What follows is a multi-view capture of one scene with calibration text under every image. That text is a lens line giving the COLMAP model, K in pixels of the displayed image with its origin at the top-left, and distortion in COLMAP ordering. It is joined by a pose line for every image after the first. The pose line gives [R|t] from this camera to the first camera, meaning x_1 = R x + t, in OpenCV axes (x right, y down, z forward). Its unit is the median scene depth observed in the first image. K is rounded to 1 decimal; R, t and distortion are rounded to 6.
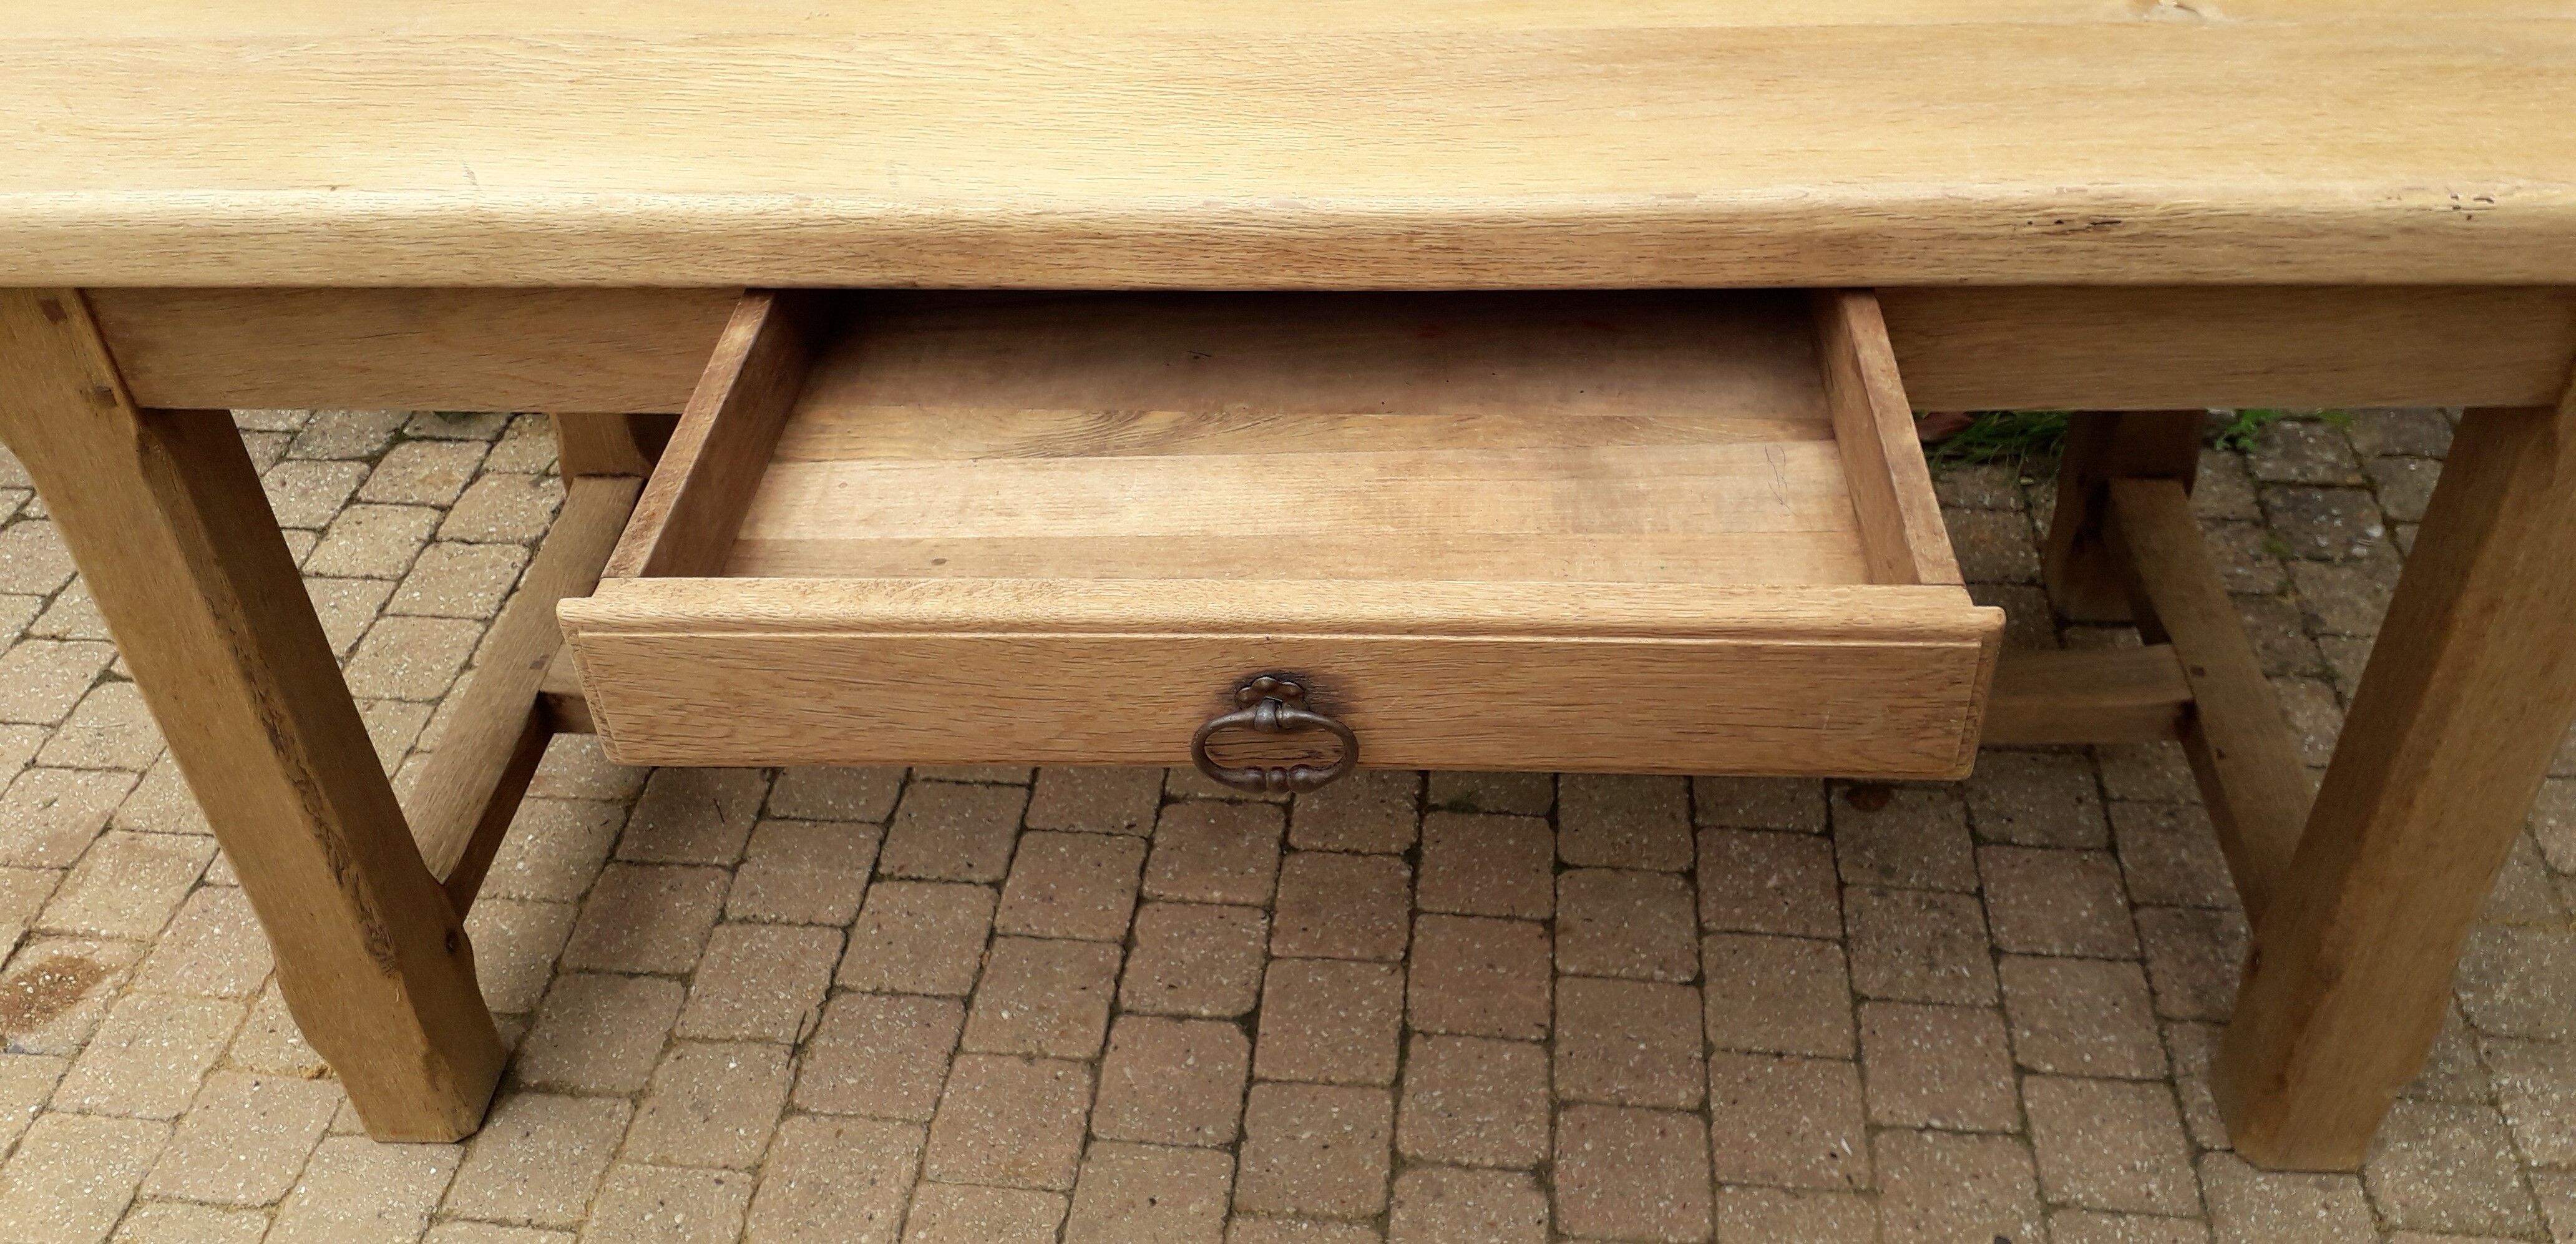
lens RADIAL K [[2072.7, 0, 1321.9], [0, 2072.7, 512.8], [0, 0, 1]] dist [0.005574, -0.008113]
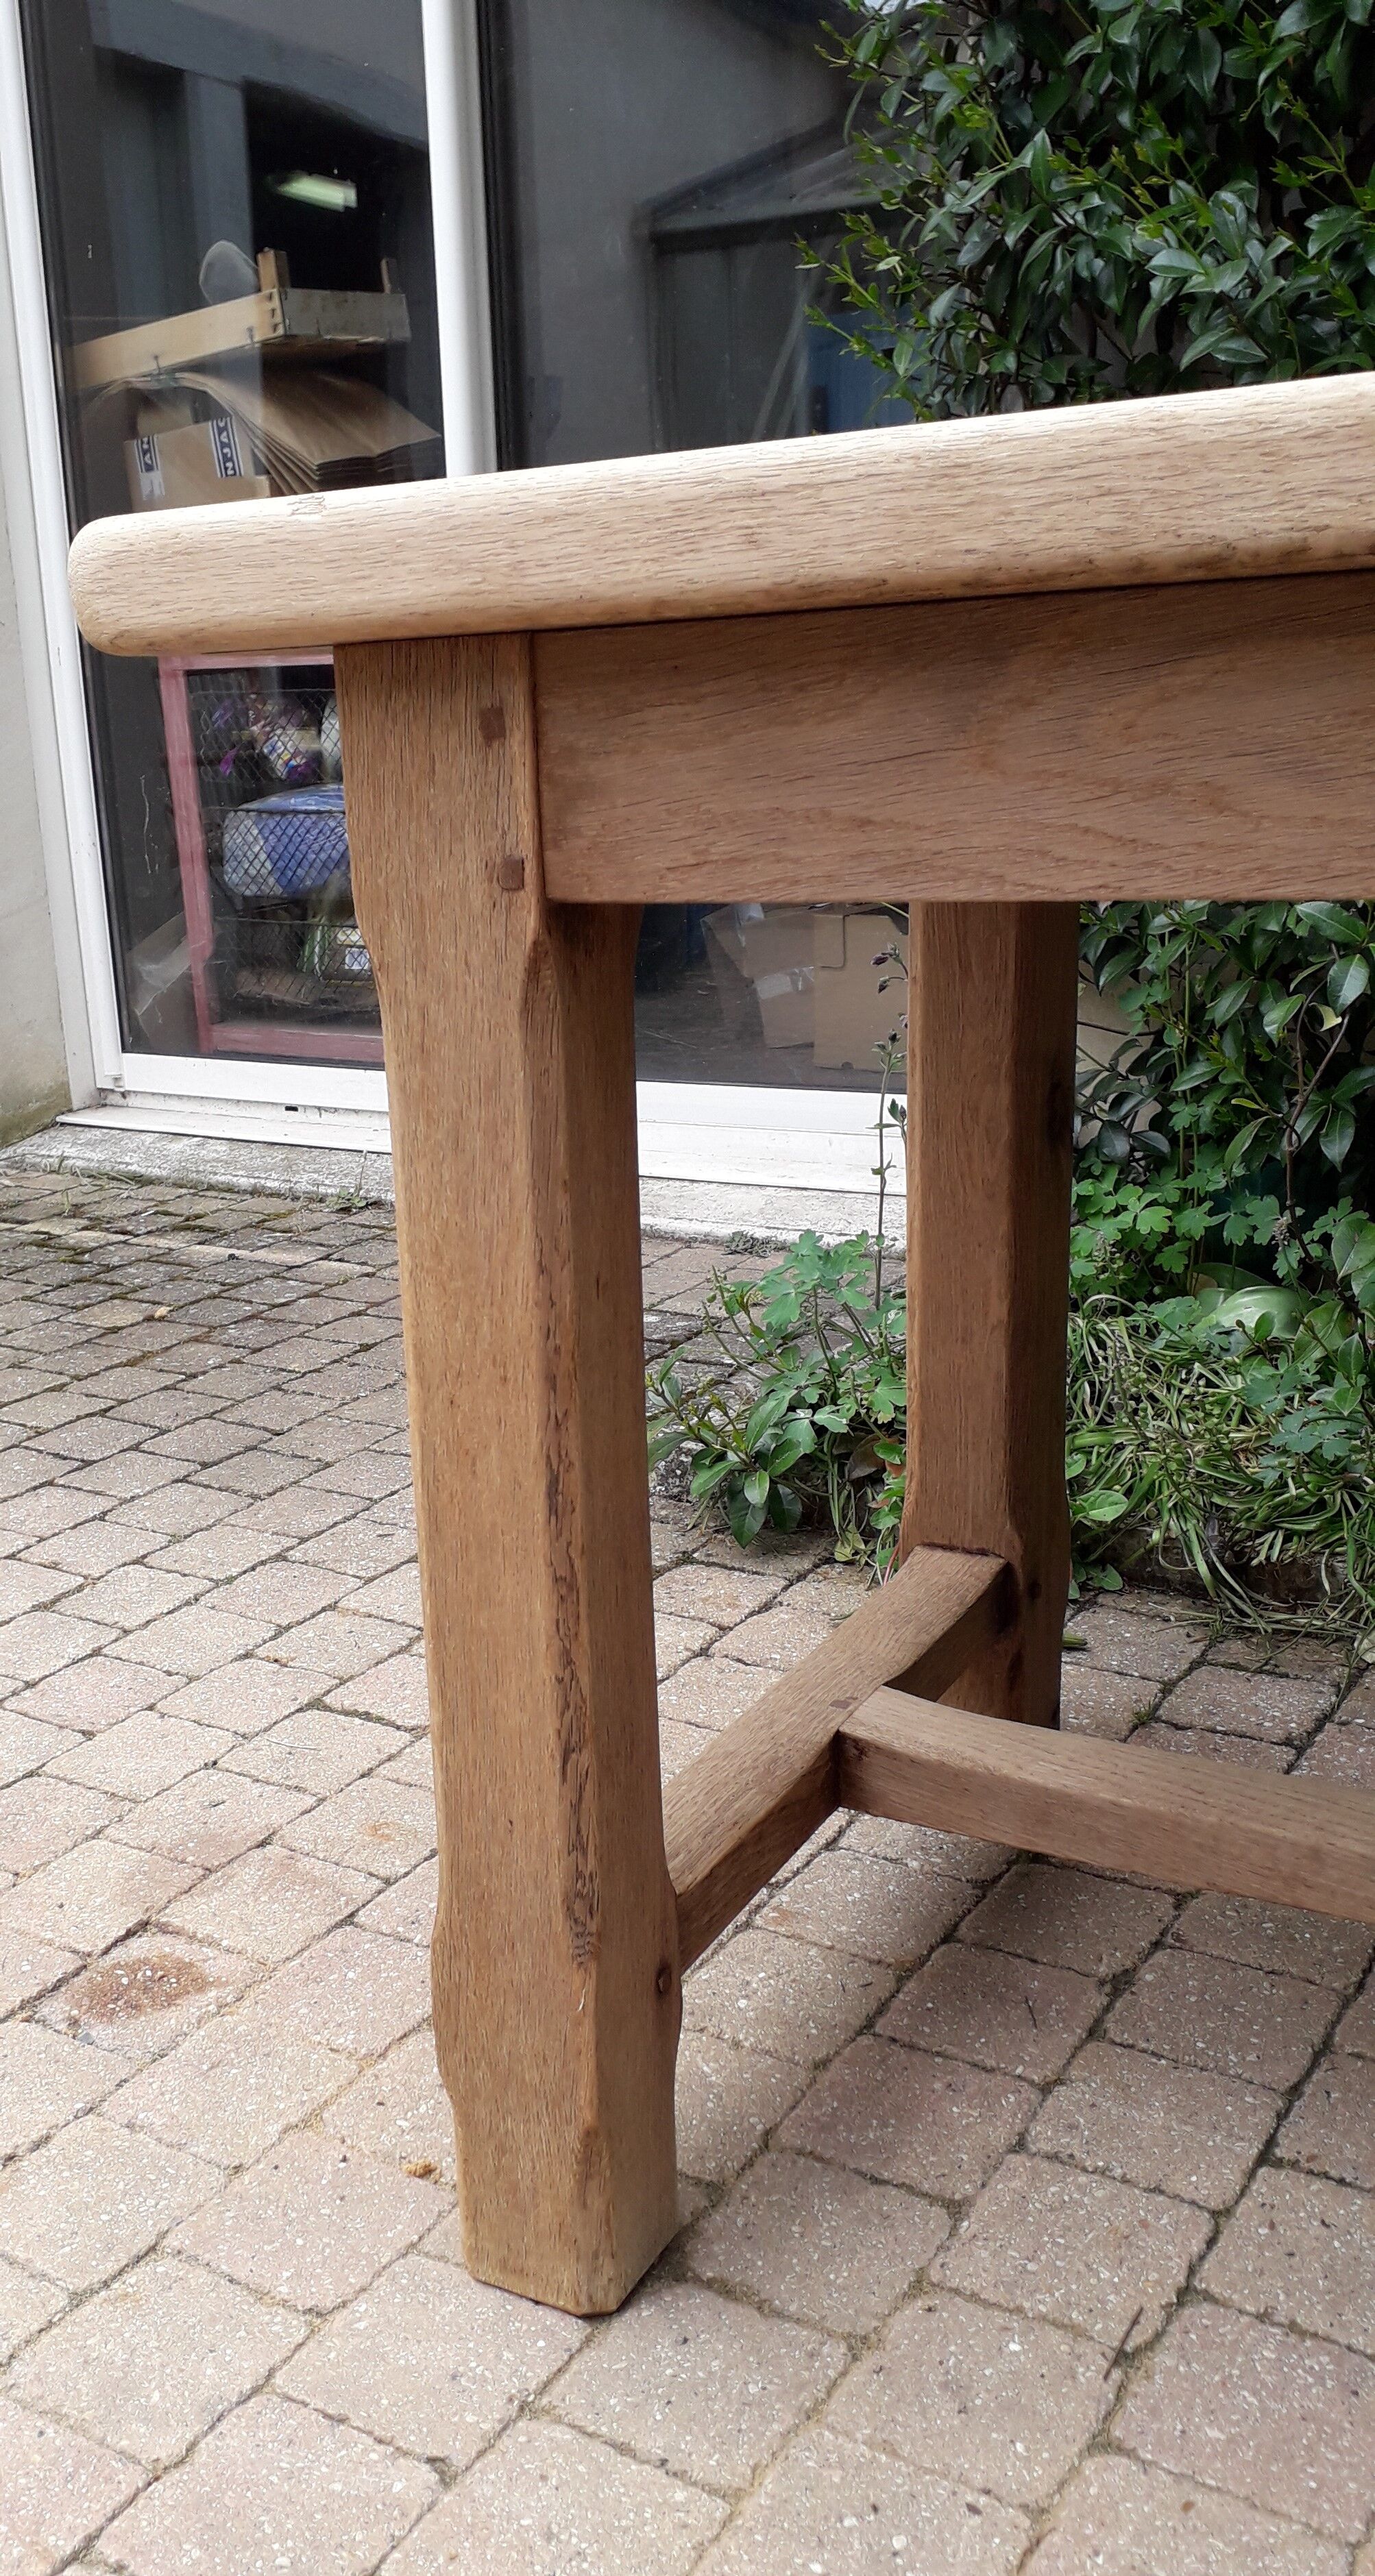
lens RADIAL K [[2227.6, 0, 564.1], [0, 2227.6, 1374.2], [0, 0, 1]] dist [0.211818, -0.551066]
pose [[0.884508, 0.120824, -0.450607, -0.134349], [-0.270079, 0.920182, -0.283411, 0.225573], [0.380398, 0.372379, 0.846541, 0.280331]]
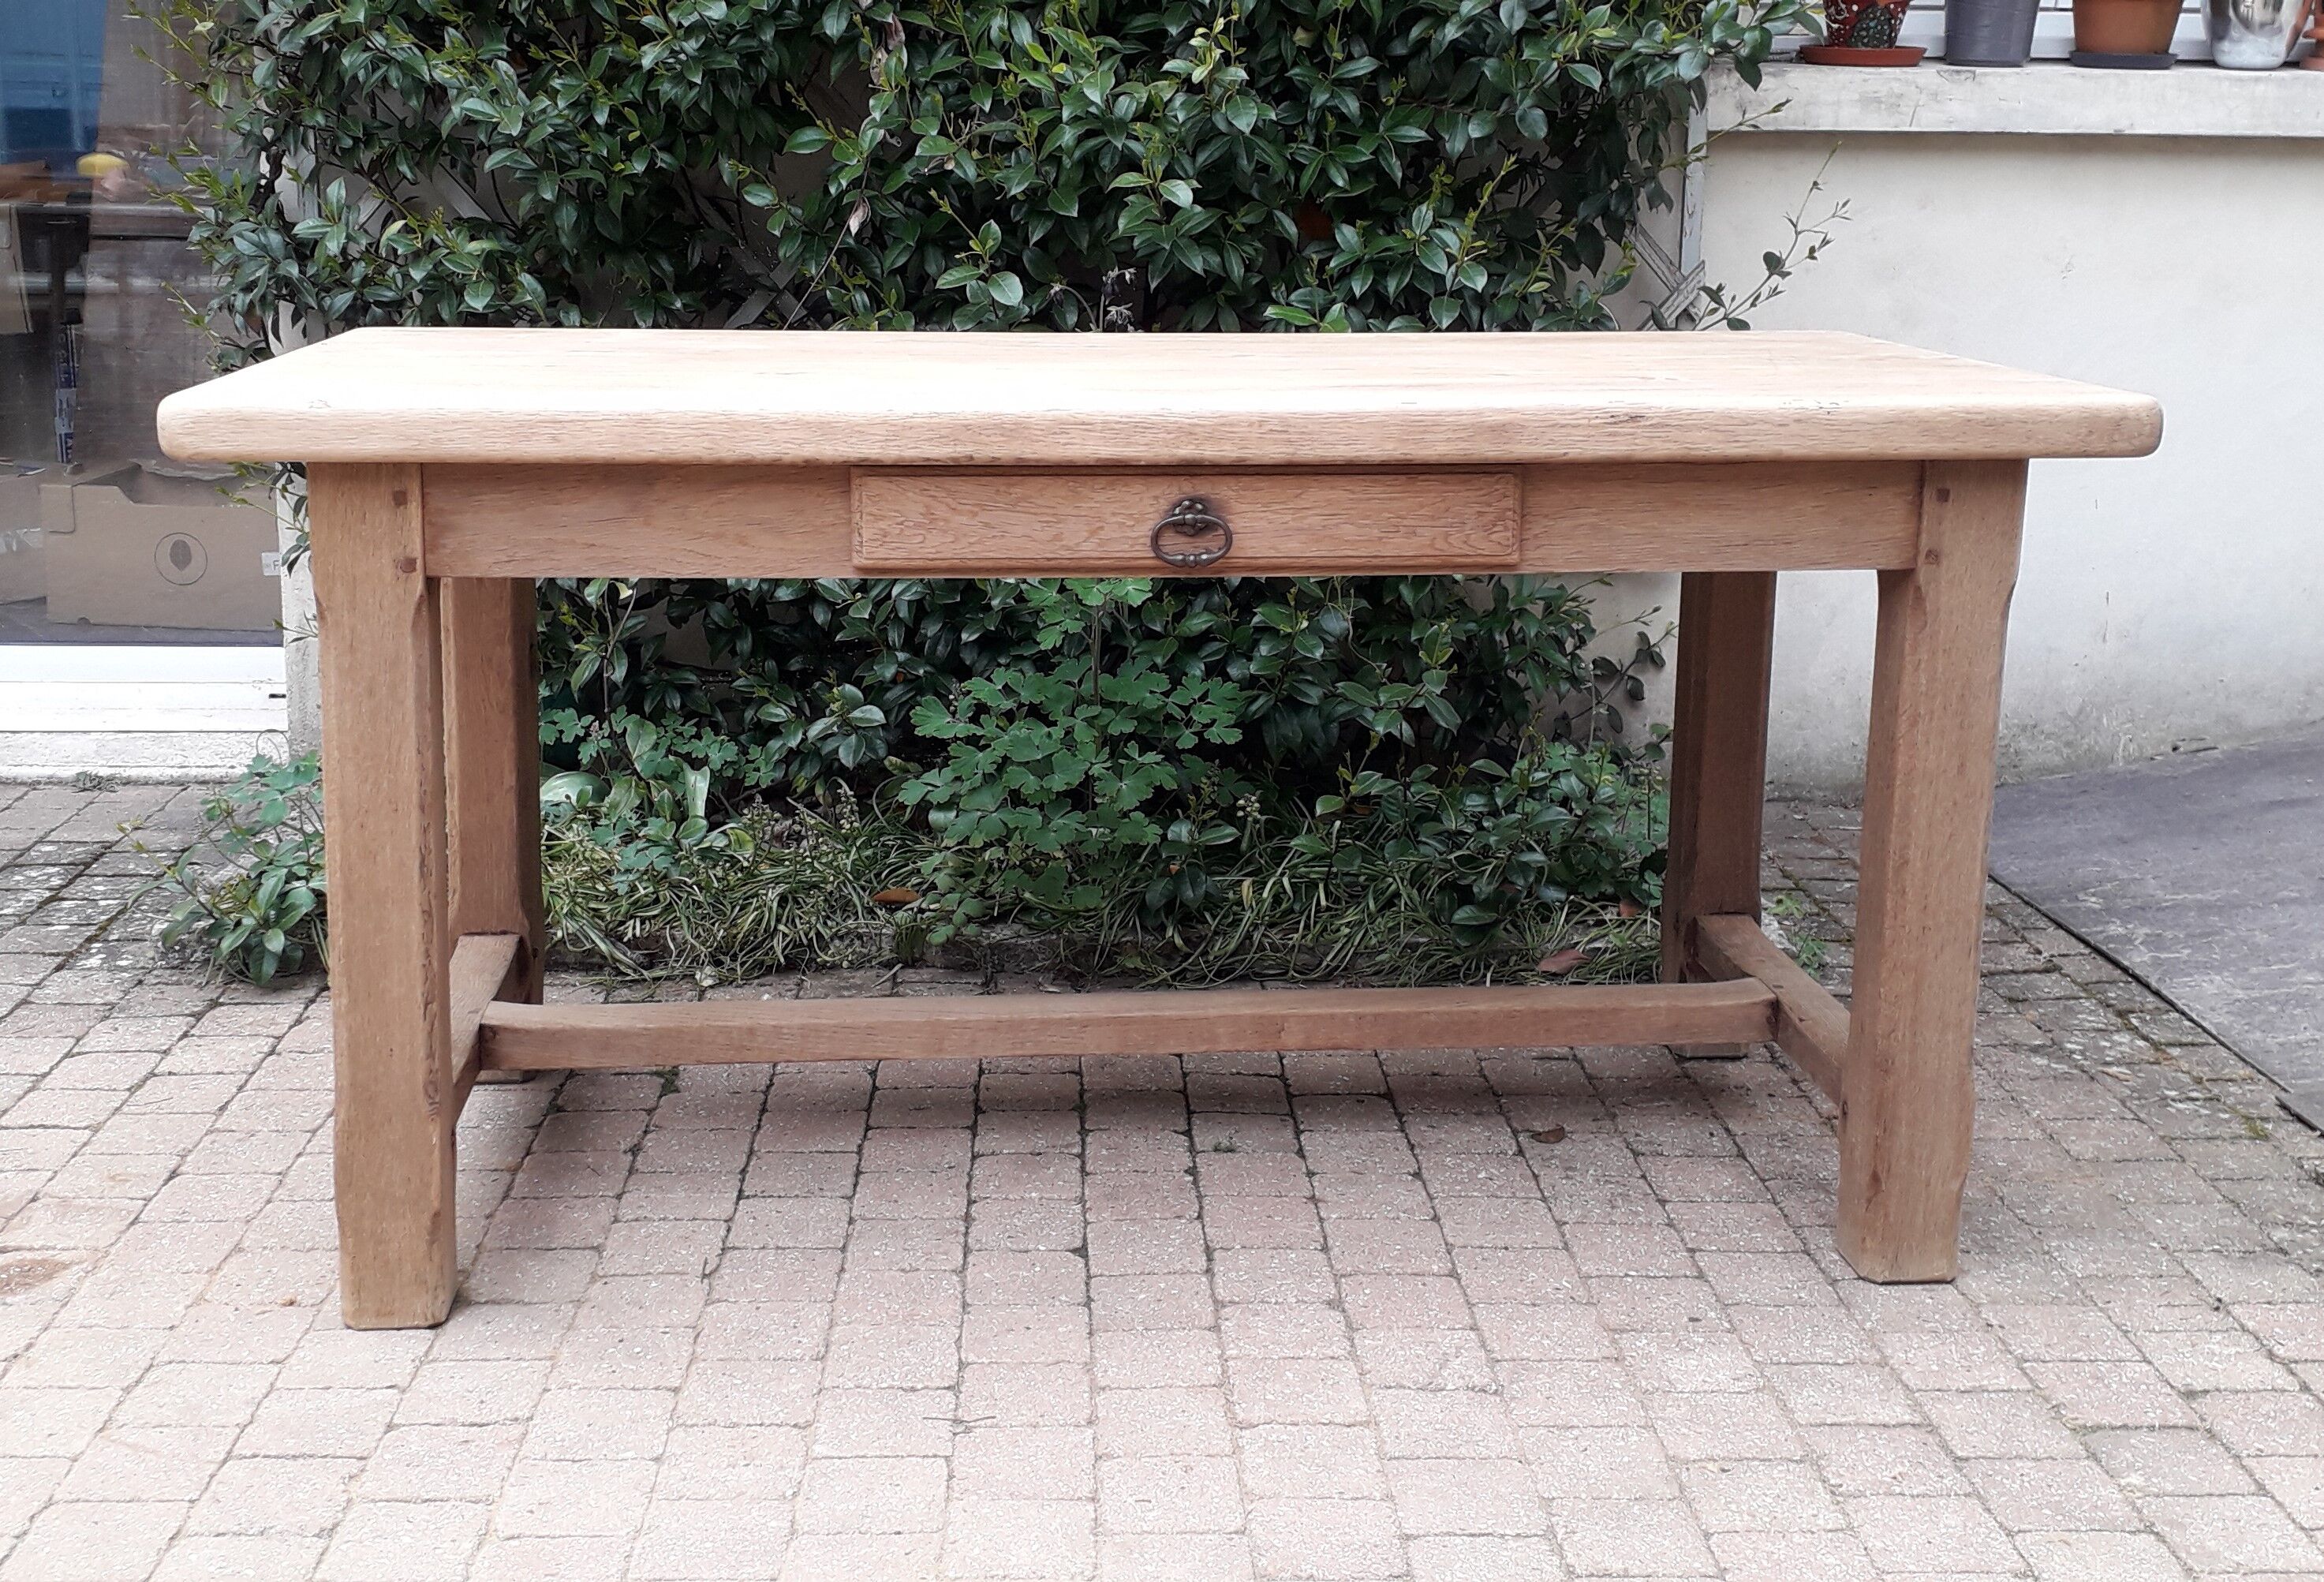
lens RADIAL K [[2539.7, 0, 1090.8], [0, 2539.7, 648.2], [0, 0, 1]] dist [0.200730, -0.581792]
pose [[0.991574, 0.017043, 0.128417, -0.228304], [0.043592, 0.889597, -0.454661, 0.616289], [-0.121988, 0.456428, 0.881358, -0.494727]]
